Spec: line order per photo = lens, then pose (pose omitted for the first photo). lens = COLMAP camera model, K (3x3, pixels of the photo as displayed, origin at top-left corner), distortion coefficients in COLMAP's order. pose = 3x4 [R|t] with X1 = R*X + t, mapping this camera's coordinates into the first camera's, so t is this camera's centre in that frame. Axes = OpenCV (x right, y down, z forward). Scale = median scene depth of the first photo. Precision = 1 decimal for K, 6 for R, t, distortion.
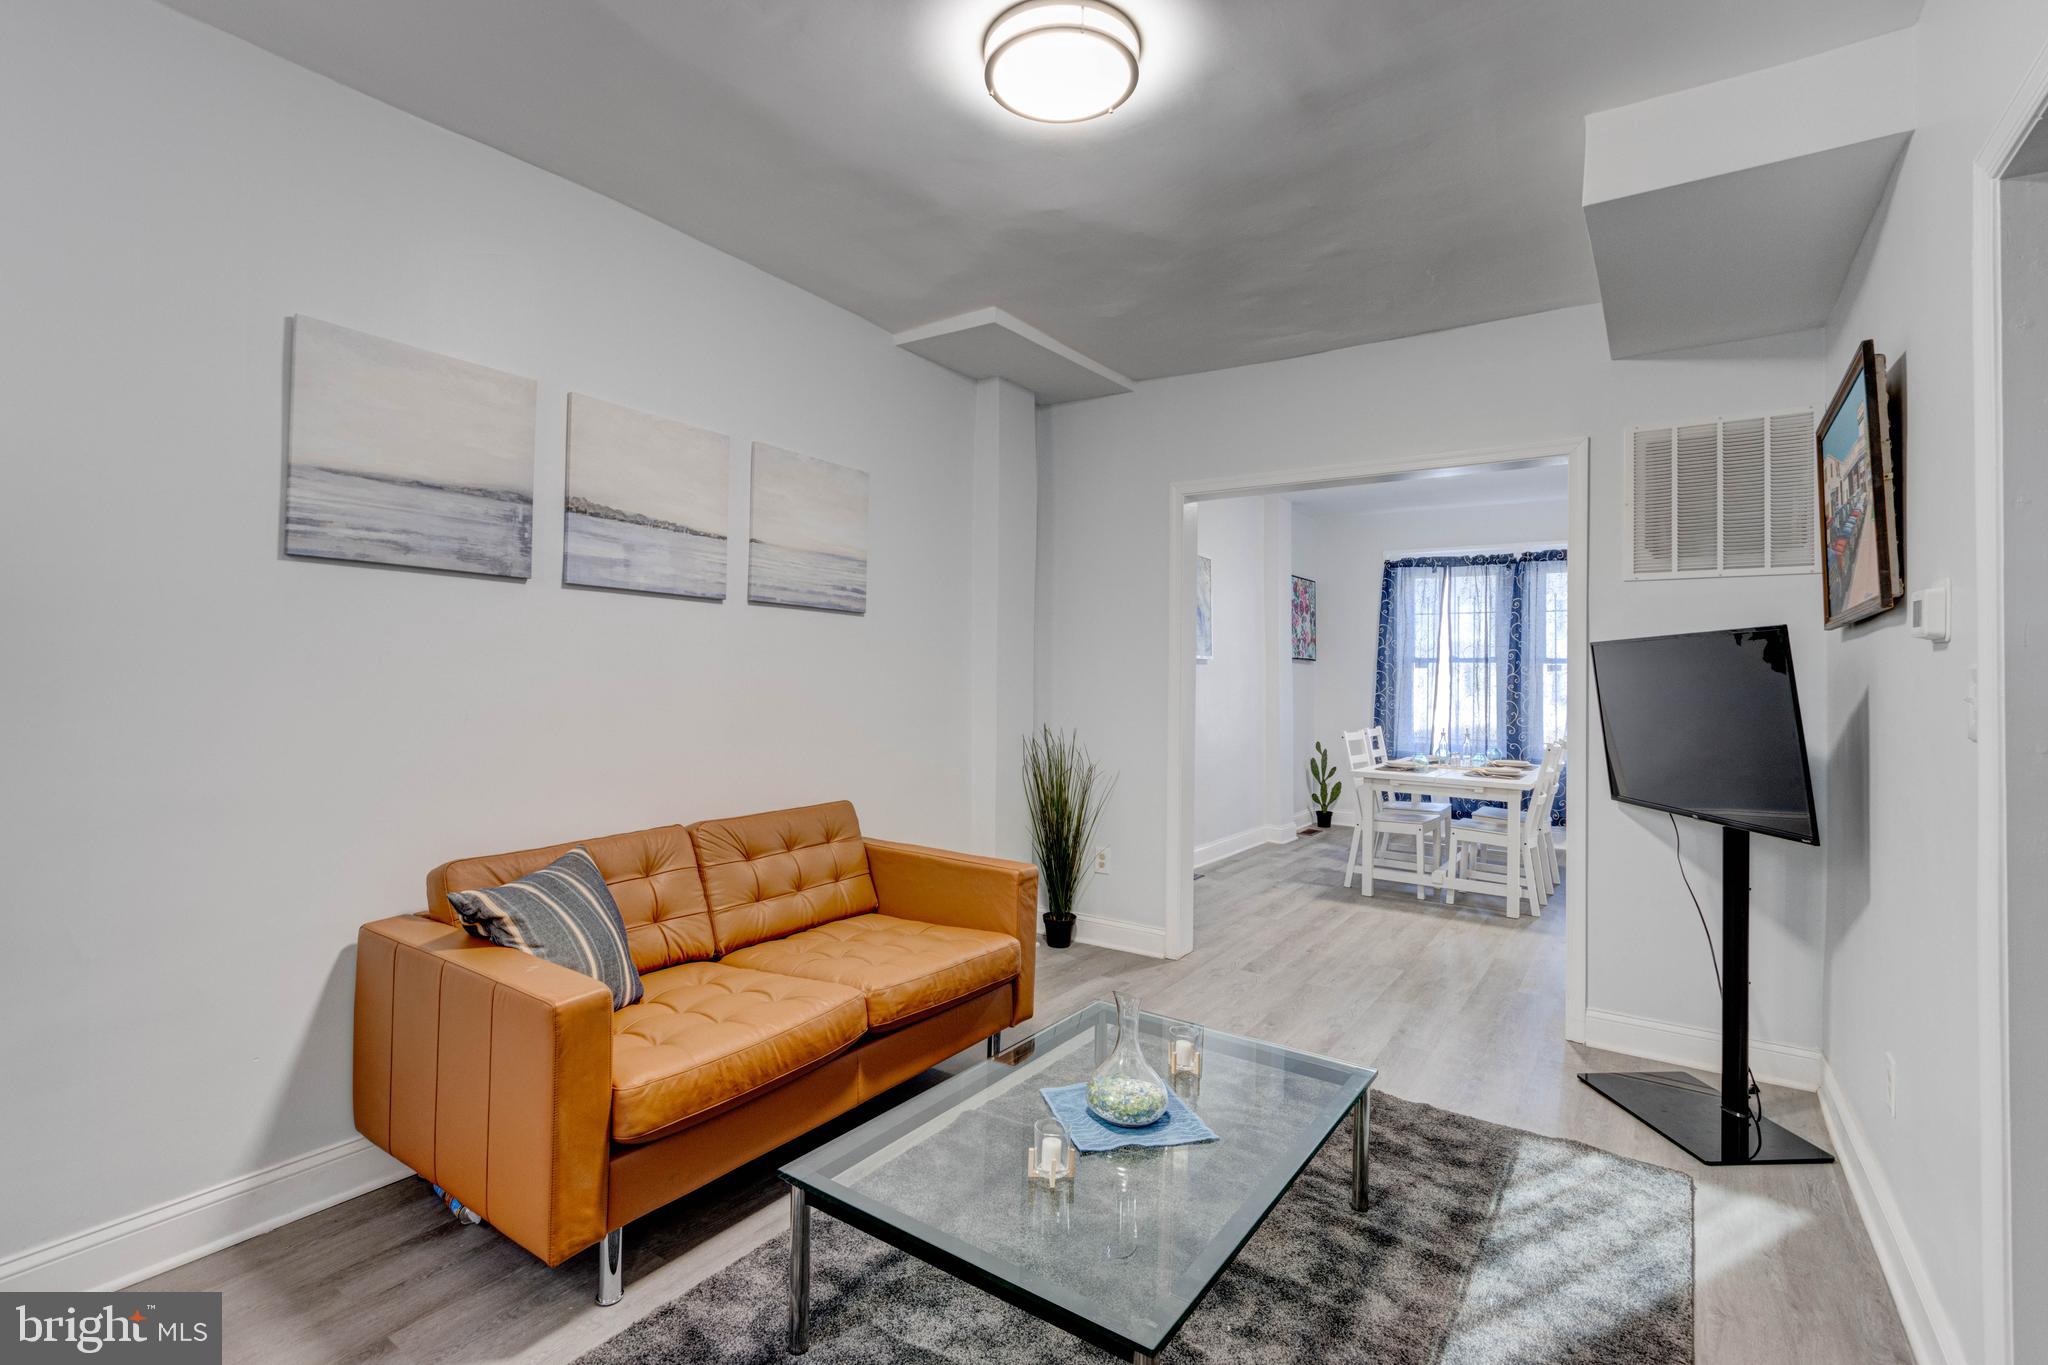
lens RADIAL K [[940.4, 0, 1007.9], [0, 940.4, 660.1], [0, 0, 1]] dist [0.003536, -0.000542]
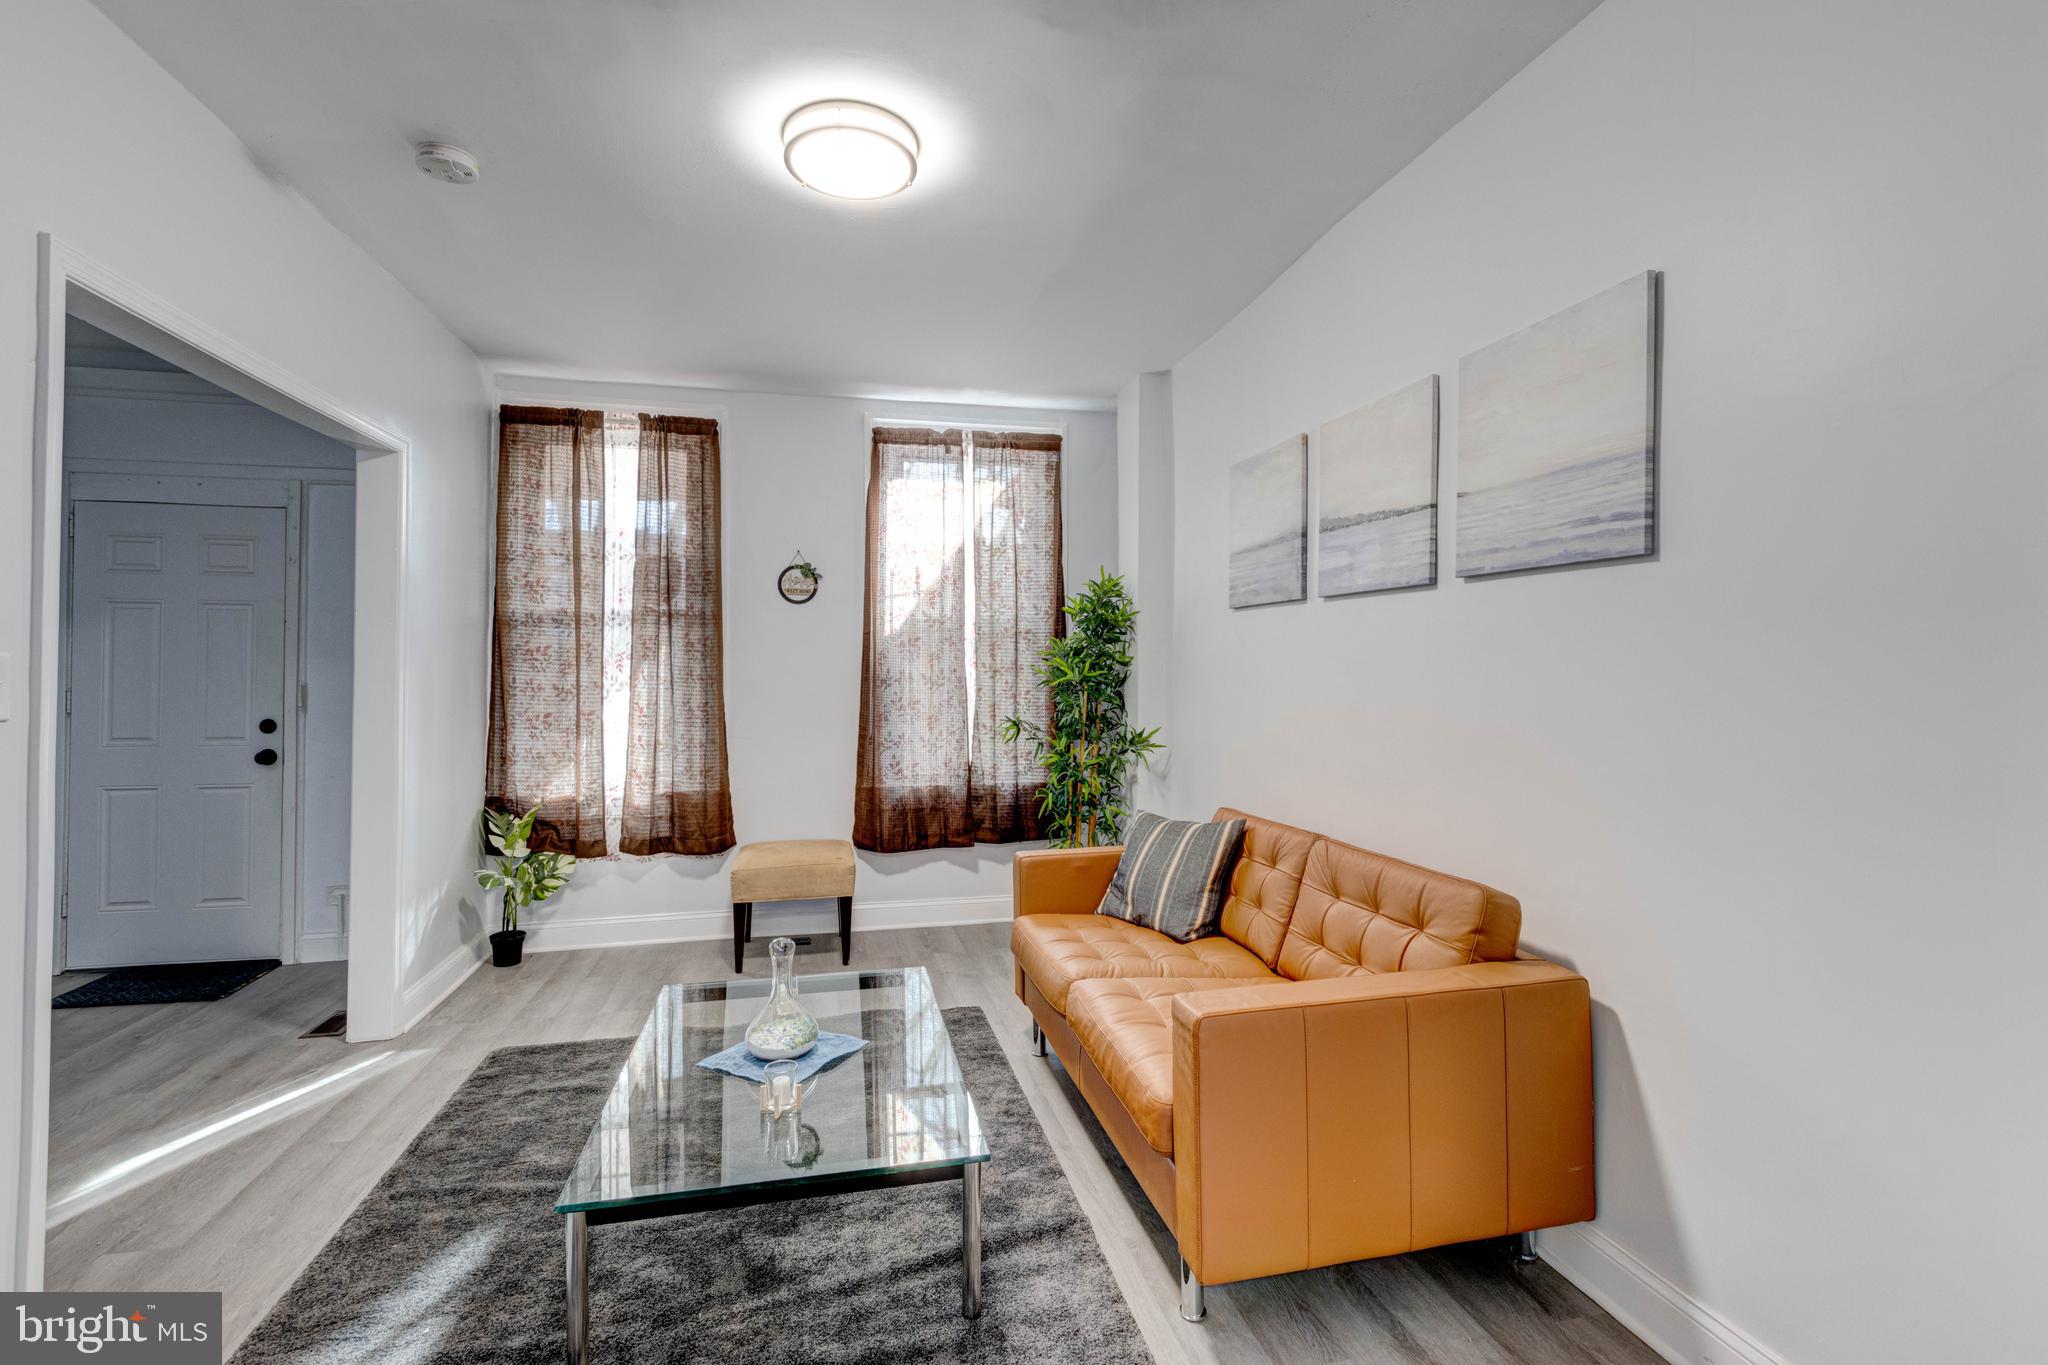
lens RADIAL K [[940.4, 0, 1020.3], [0, 940.4, 662.5], [0, 0, 1]] dist [0.003536, -0.000542]
pose [[-0.669653, -0.023455, -0.742304, 0.225334], [0.001030, 0.999471, -0.032510, 0.011791], [0.742674, -0.022535, -0.669274, 0.559395]]
